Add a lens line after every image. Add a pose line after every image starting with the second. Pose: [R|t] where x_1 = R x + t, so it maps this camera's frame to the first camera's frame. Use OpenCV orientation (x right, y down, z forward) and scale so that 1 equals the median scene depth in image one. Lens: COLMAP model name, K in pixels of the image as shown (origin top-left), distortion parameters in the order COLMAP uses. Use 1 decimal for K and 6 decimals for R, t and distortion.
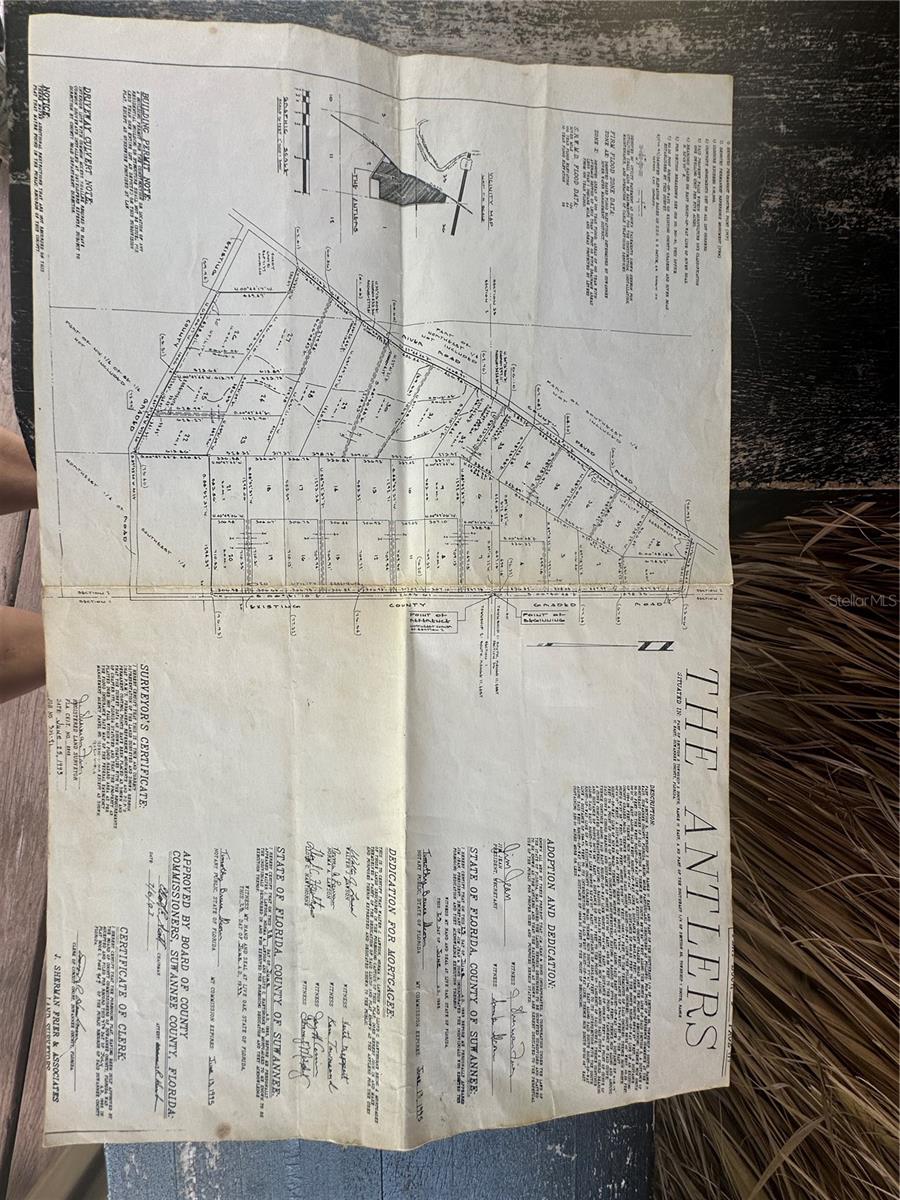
lens RADIAL K [[482.5, 0, 450.1], [0, 482.5, 603.8], [0, 0, 1]] dist [-0.009933, 0.002923]
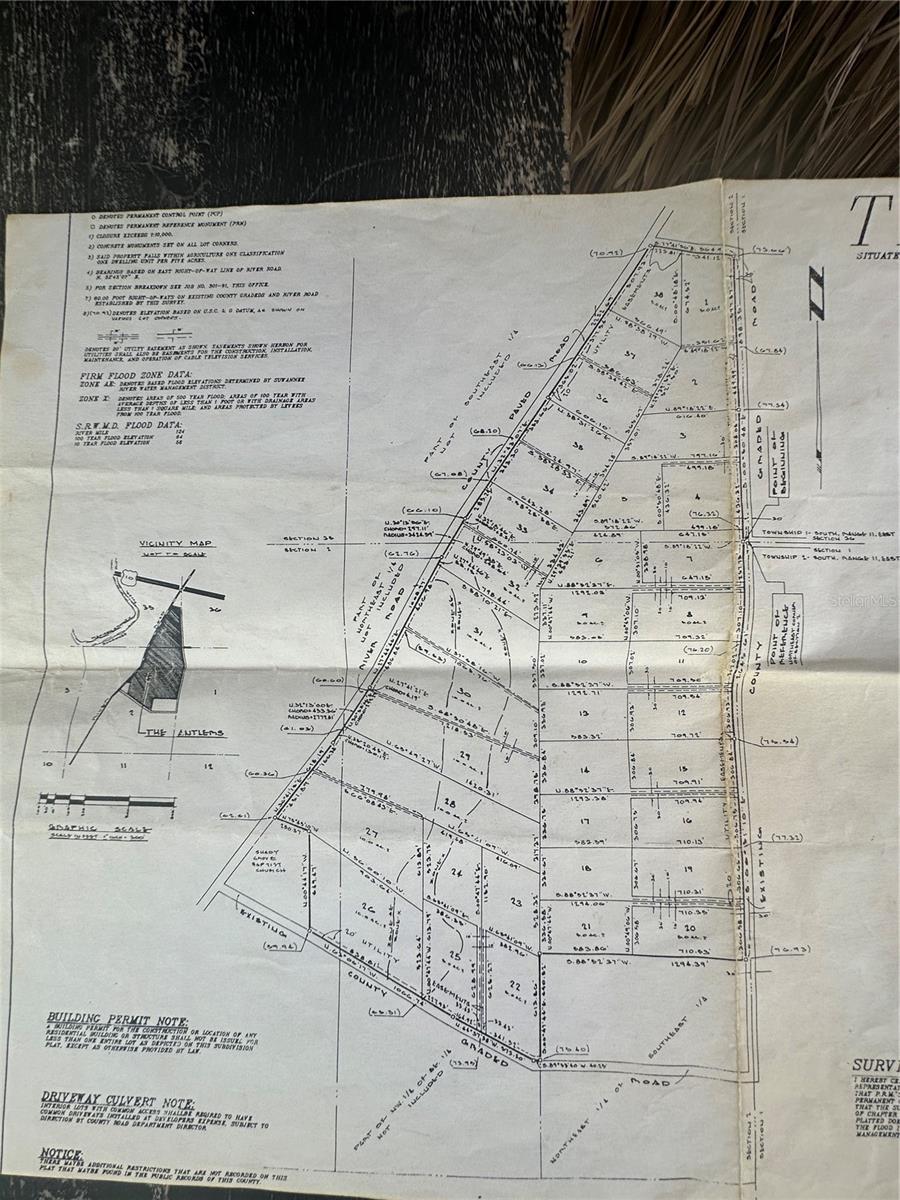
lens RADIAL K [[482.5, 0, 447.8], [0, 482.5, 590.8], [0, 0, 1]] dist [-0.009933, 0.002923]
pose [[0.004581, -0.999690, -0.024471, 0.034101], [0.997533, 0.006283, -0.069916, -0.386406], [0.070048, -0.024090, 0.997253, 0.310008]]
